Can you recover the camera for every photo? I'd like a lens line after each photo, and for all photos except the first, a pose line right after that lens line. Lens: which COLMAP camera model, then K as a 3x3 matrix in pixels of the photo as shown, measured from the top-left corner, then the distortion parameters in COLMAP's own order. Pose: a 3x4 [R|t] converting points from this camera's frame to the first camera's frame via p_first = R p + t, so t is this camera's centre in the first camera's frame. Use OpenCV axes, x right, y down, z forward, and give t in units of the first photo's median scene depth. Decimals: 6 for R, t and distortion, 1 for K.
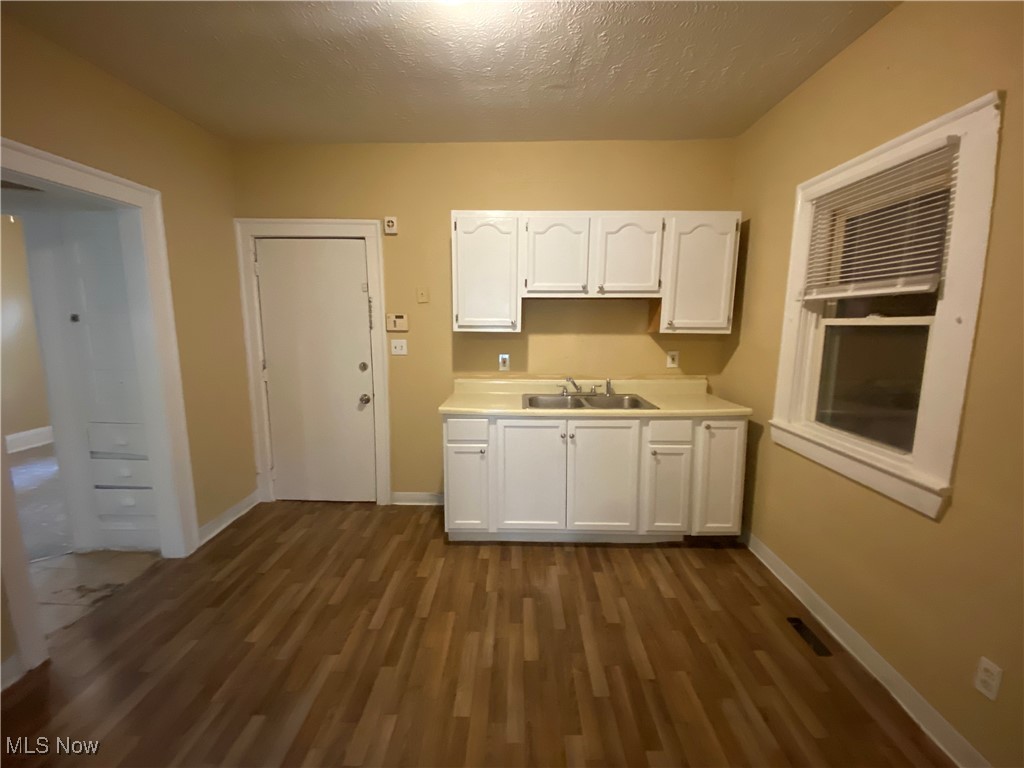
lens RADIAL K [[418.5, 0, 512.0], [0, 418.5, 384.0], [0, 0, 1]] dist [0.074918, -0.040844]
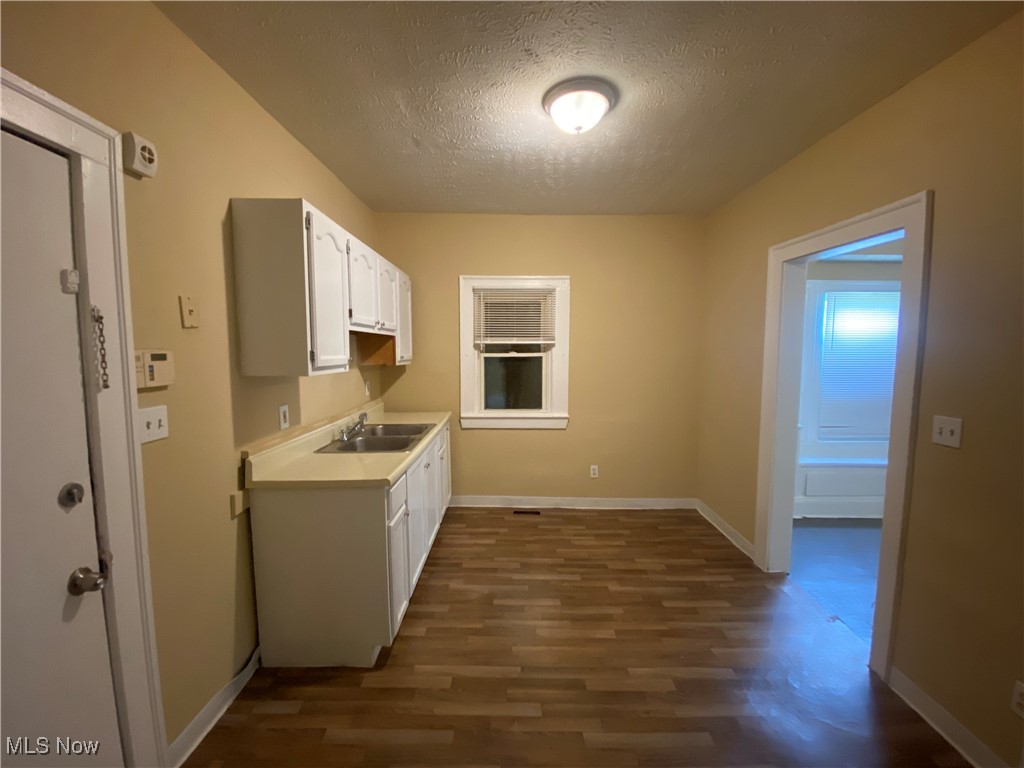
lens RADIAL K [[418.5, 0, 512.0], [0, 418.5, 384.0], [0, 0, 1]] dist [0.074918, -0.040844]
pose [[-0.024541, -0.089351, 0.995698, -1.065140], [0.147569, 0.984763, 0.092007, -0.167264], [-0.988747, 0.149192, -0.010982, 0.901887]]
